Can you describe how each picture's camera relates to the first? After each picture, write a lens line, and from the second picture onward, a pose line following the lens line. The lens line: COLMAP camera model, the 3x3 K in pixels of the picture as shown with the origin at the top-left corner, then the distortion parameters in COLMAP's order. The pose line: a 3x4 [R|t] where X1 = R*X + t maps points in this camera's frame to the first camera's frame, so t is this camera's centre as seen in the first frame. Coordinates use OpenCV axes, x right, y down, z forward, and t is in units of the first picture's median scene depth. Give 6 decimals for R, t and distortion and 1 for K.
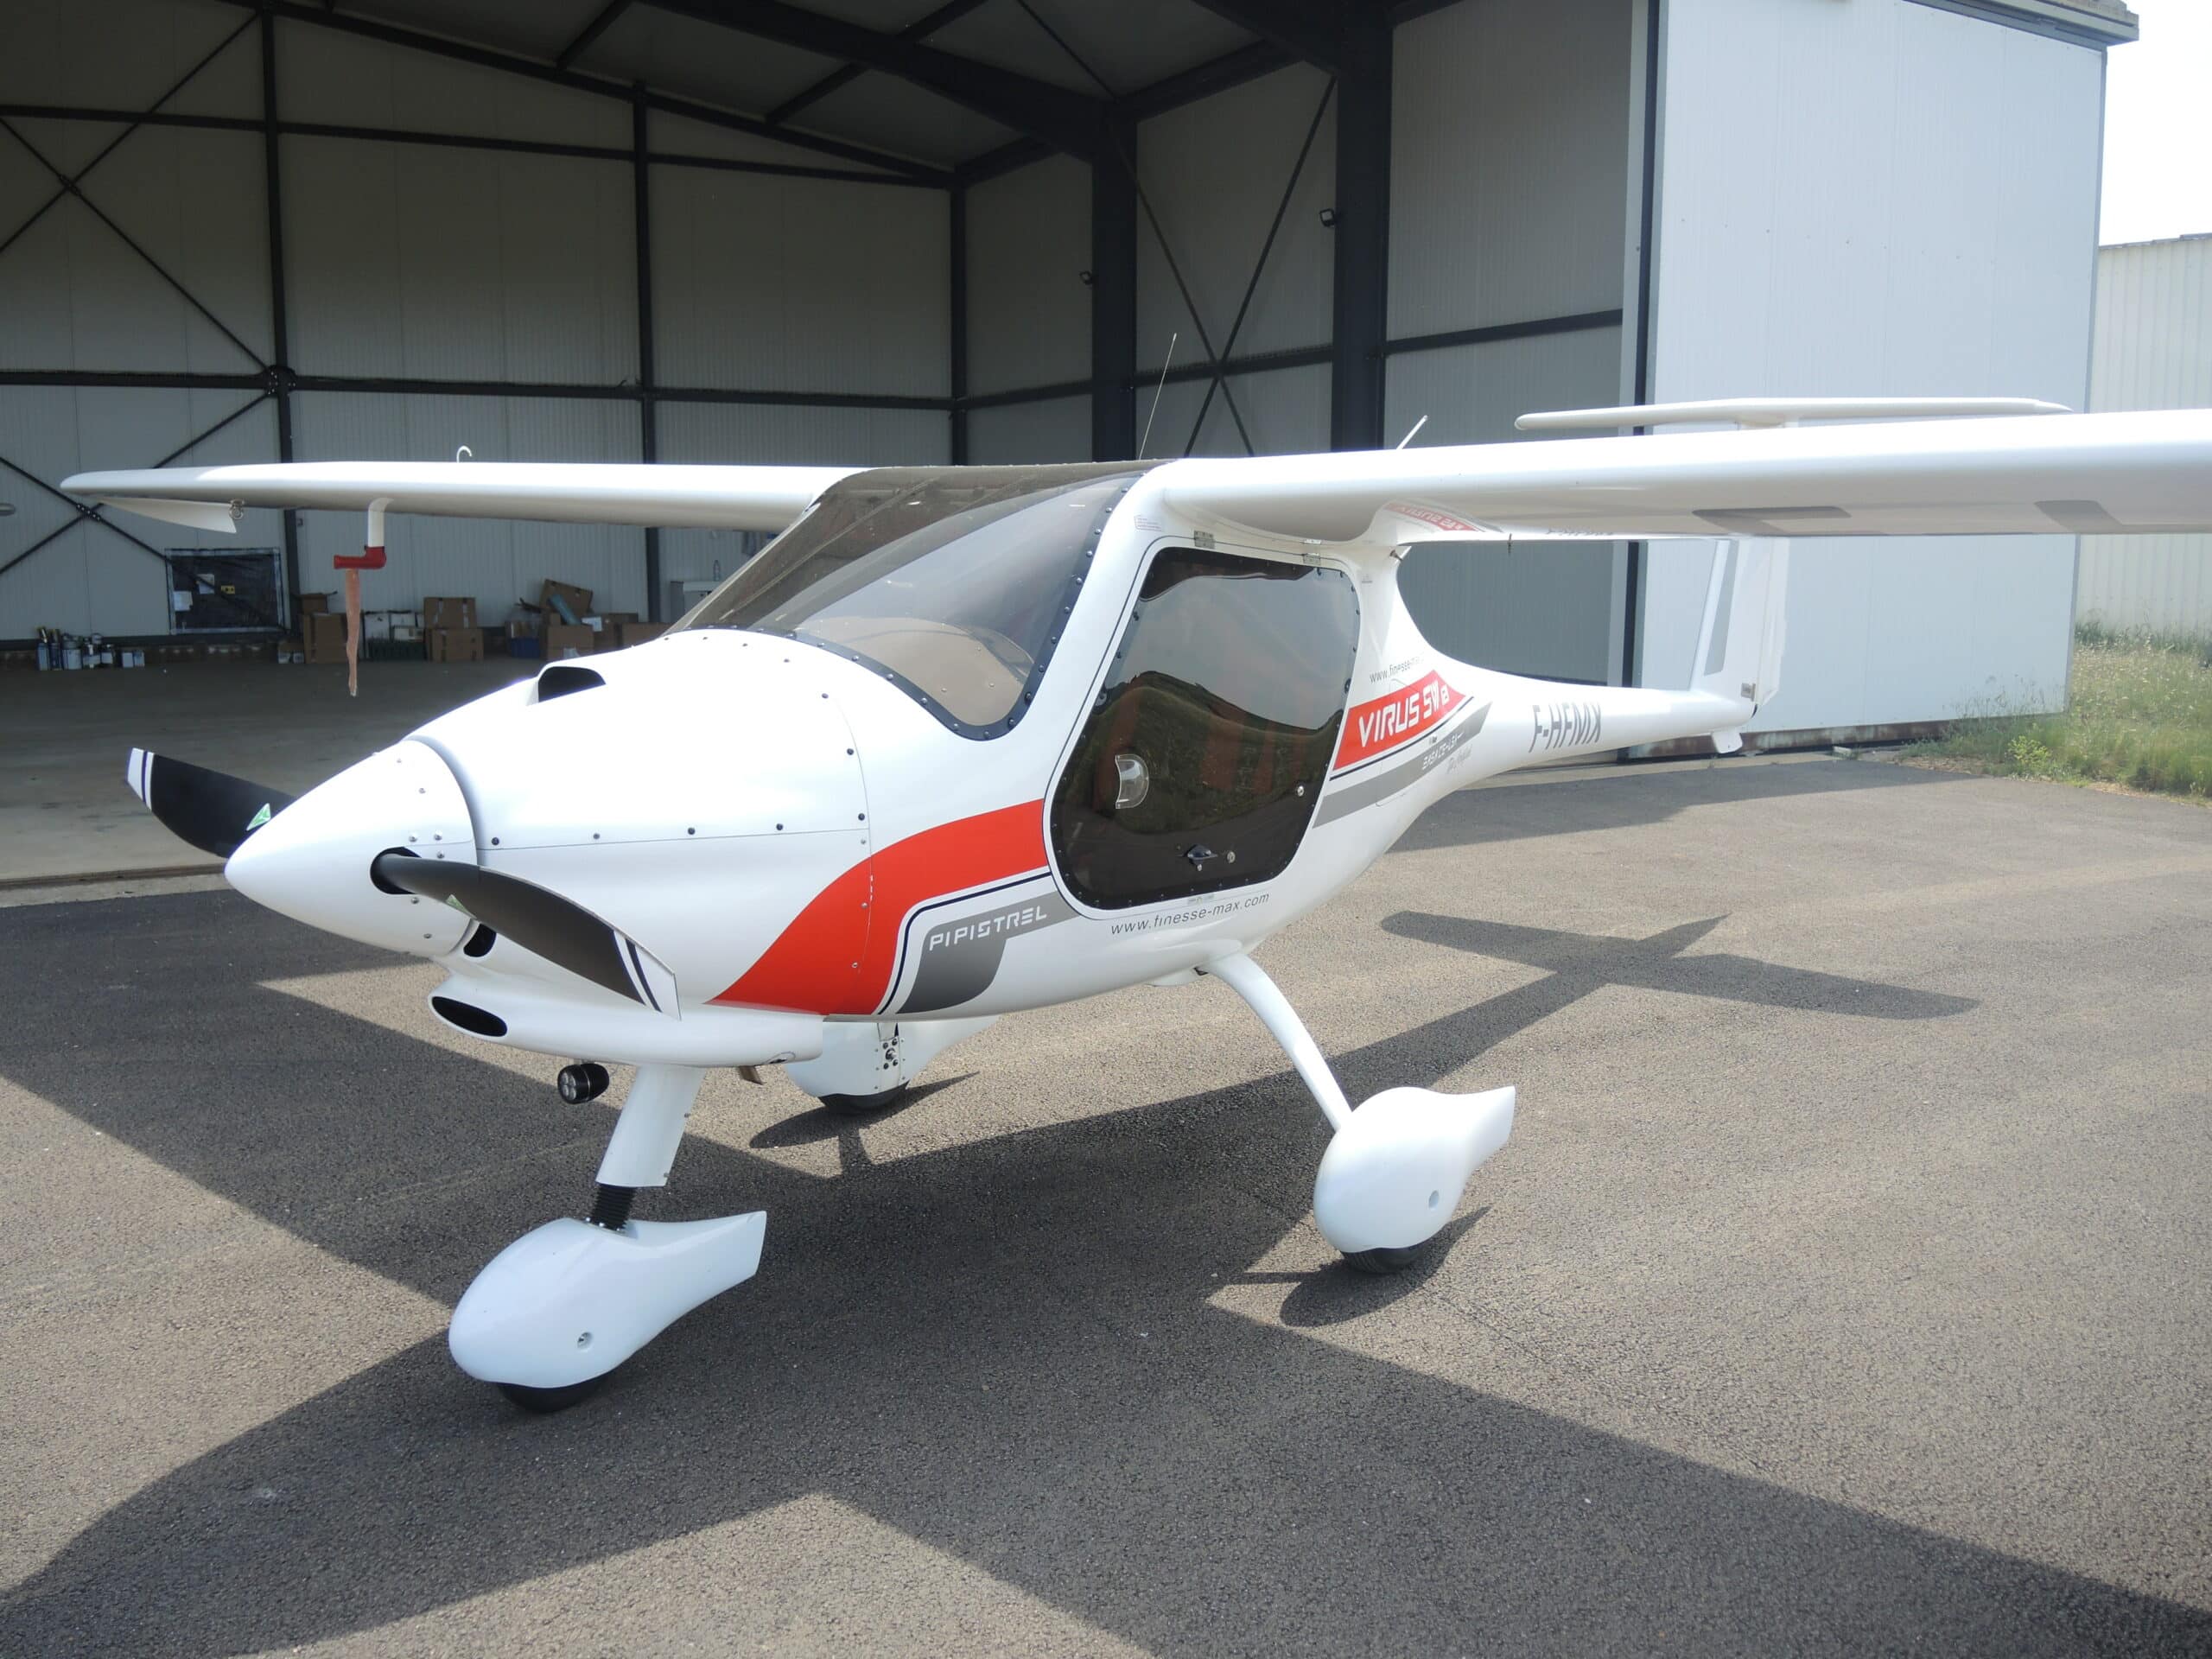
lens RADIAL K [[1877.7, 0, 1105.7], [0, 1877.7, 831.2], [0, 0, 1]] dist [-0.038266, -0.061151]
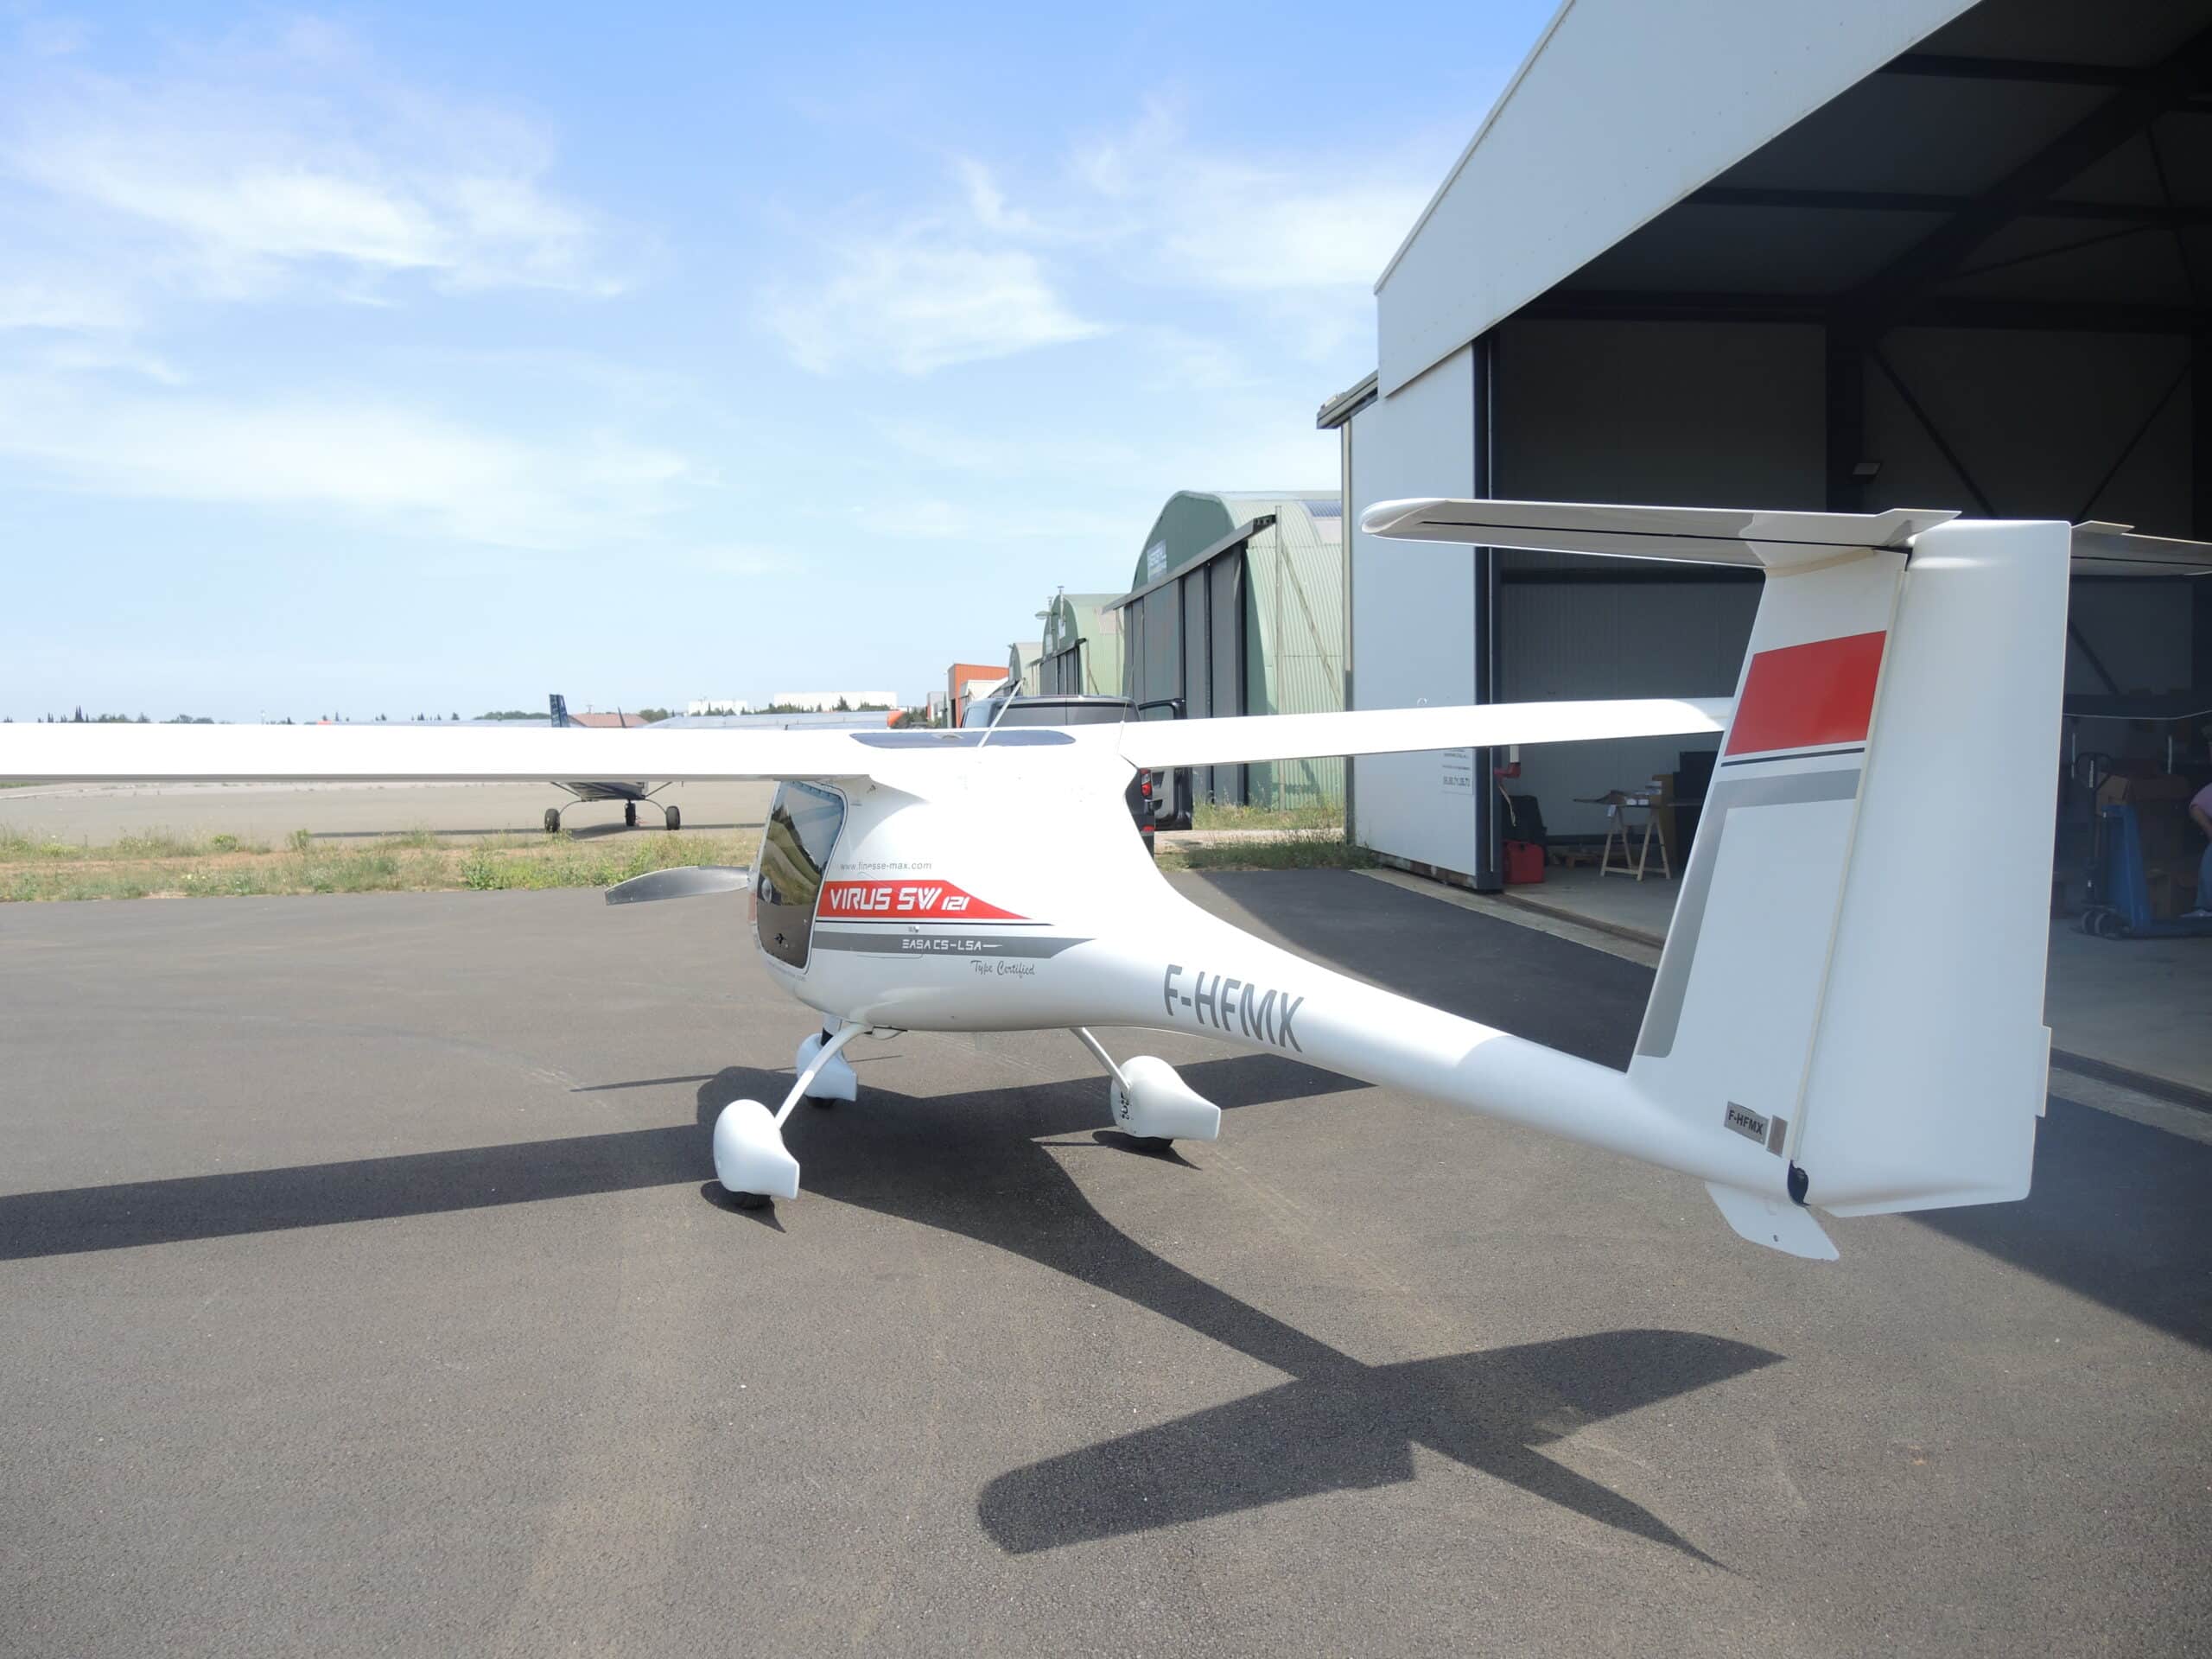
lens RADIAL K [[1877.7, 0, 1106.2], [0, 1877.7, 828.6], [0, 0, 1]] dist [-0.038266, -0.061151]
pose [[-0.384100, 0.052491, -0.921798, 1.416589], [-0.136478, 0.984187, 0.112912, -0.303201], [0.913149, 0.169174, -0.370863, 1.694889]]
